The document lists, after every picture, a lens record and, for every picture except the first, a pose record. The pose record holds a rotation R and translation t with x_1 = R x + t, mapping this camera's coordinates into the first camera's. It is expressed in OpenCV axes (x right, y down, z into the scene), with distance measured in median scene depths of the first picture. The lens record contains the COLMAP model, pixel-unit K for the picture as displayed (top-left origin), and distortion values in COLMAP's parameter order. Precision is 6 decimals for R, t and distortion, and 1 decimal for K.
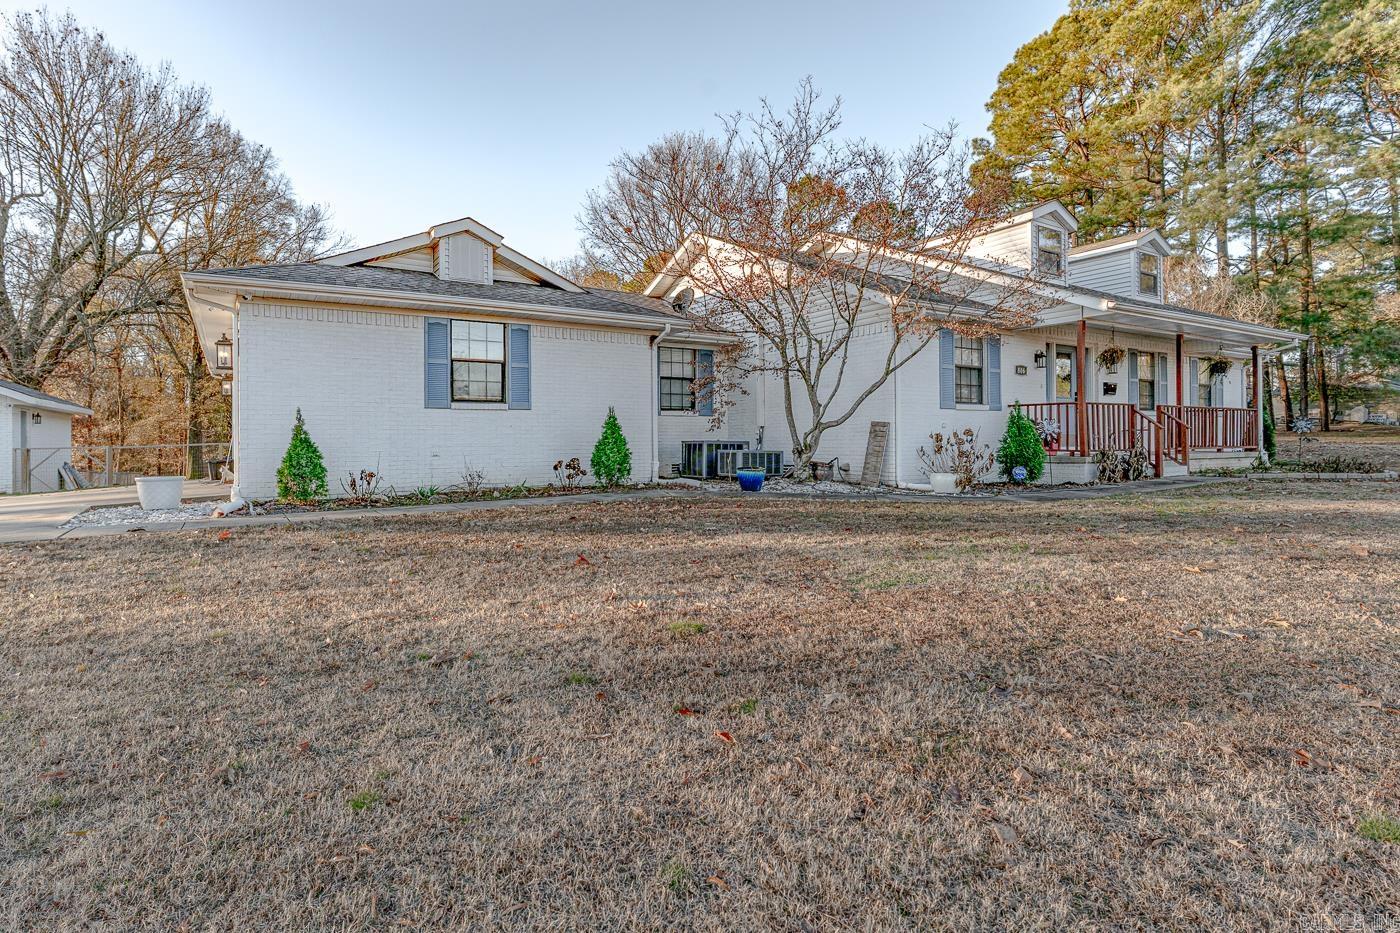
lens RADIAL K [[714.2, 0, 712.4], [0, 714.2, 441.8], [0, 0, 1]] dist [0.005862, -0.003857]
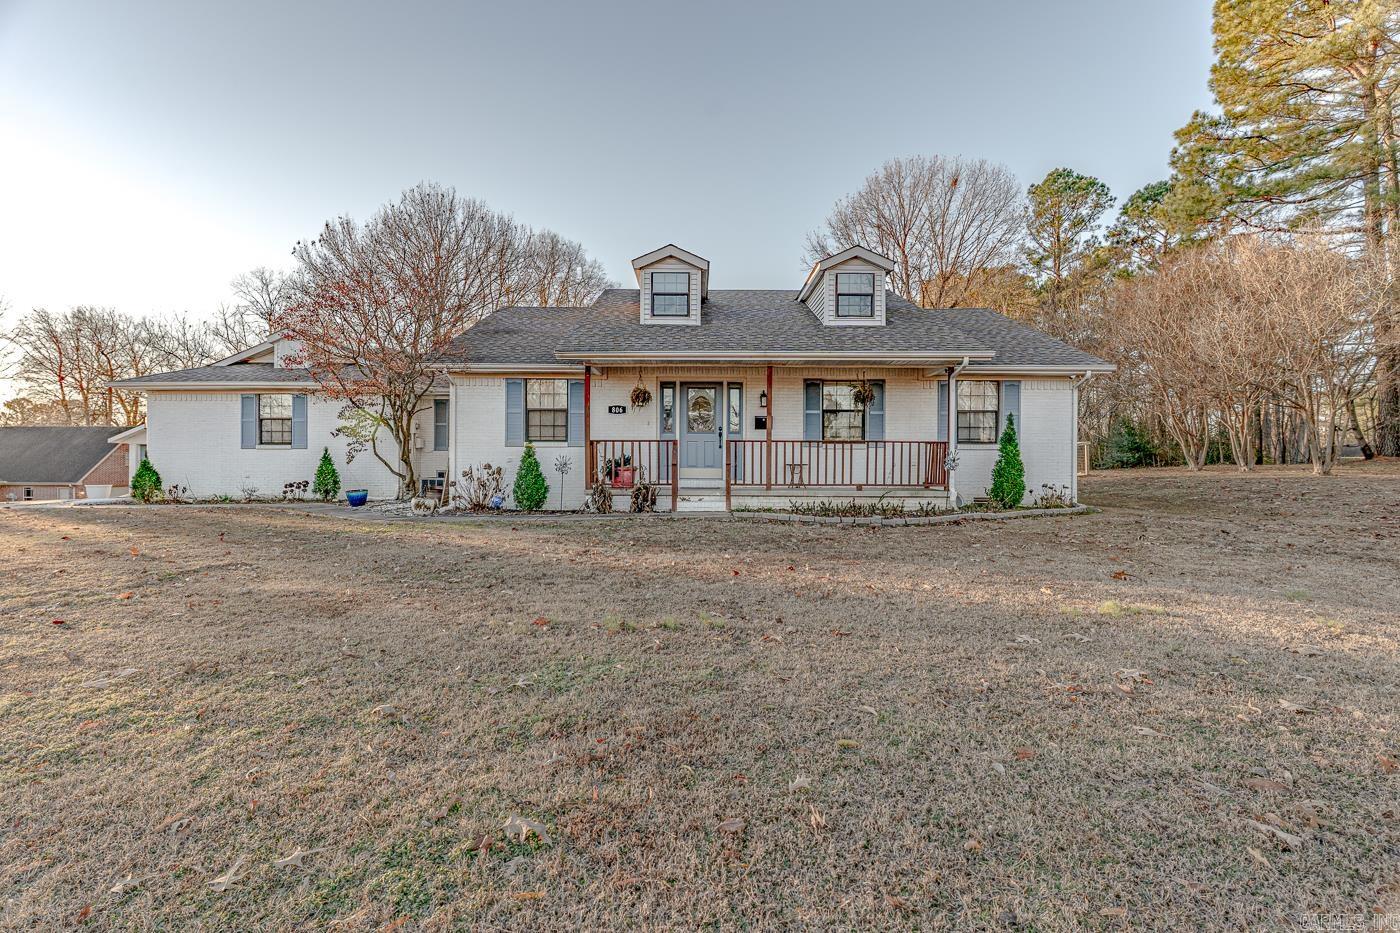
lens RADIAL K [[714.2, 0, 695.7], [0, 714.2, 467.4], [0, 0, 1]] dist [0.005862, -0.003857]
pose [[0.833675, 0.010312, -0.552160, 1.176924], [-0.014710, 0.999886, -0.003536, -0.010783], [0.552060, 0.011070, 0.833731, 0.164042]]
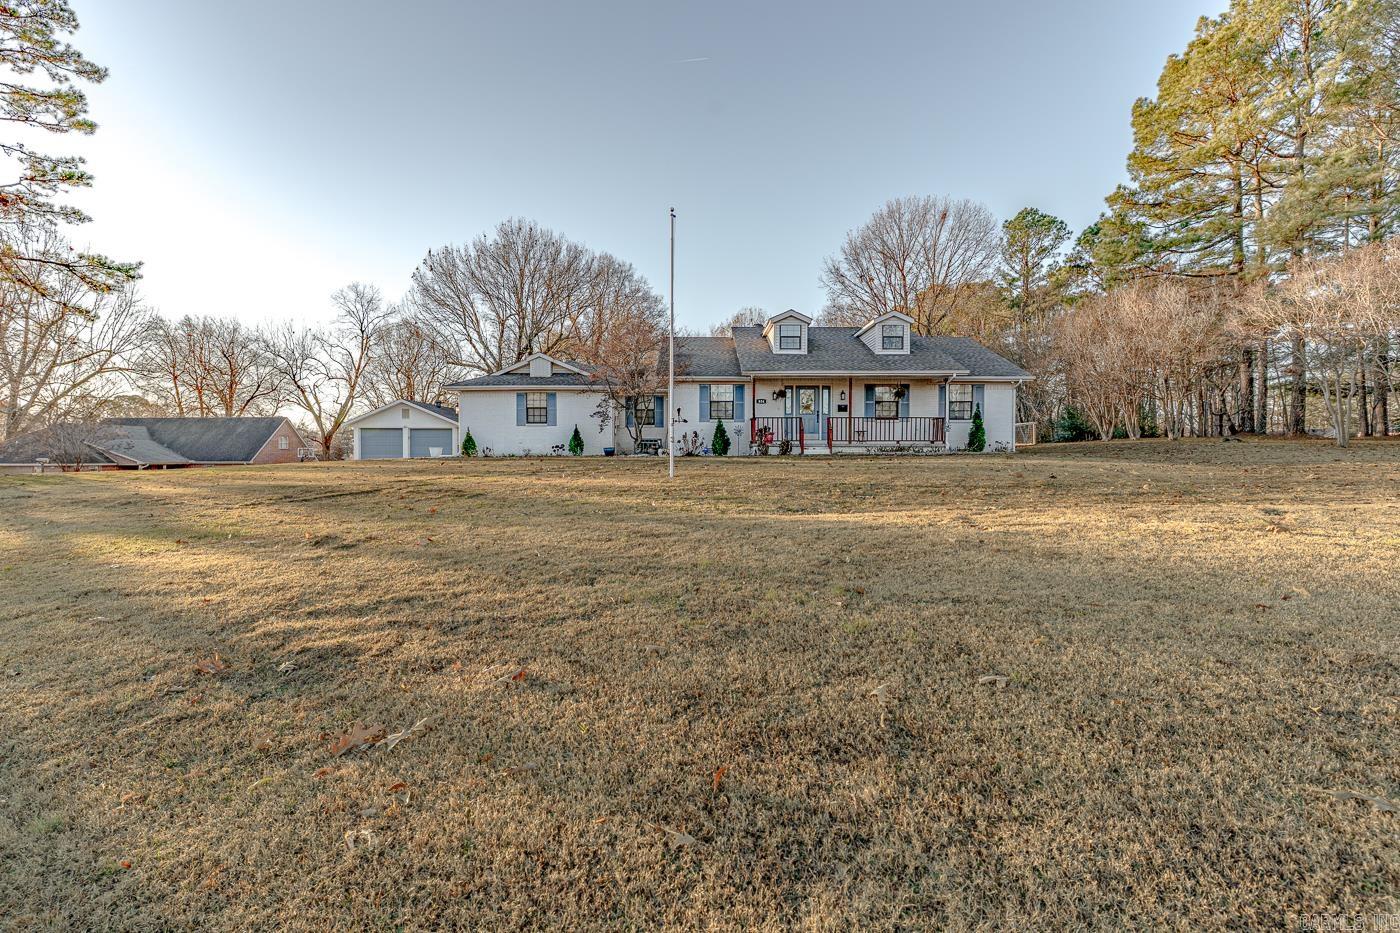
lens RADIAL K [[681.4, 0, 693.0], [0, 681.4, 467.5], [0, 0, 1]] dist [-0.004713, -0.000859]
pose [[0.832746, 0.016261, -0.553416, 1.364207], [-0.011335, 0.999860, 0.012323, 0.061994], [0.553539, -0.003989, 0.832814, -0.683821]]
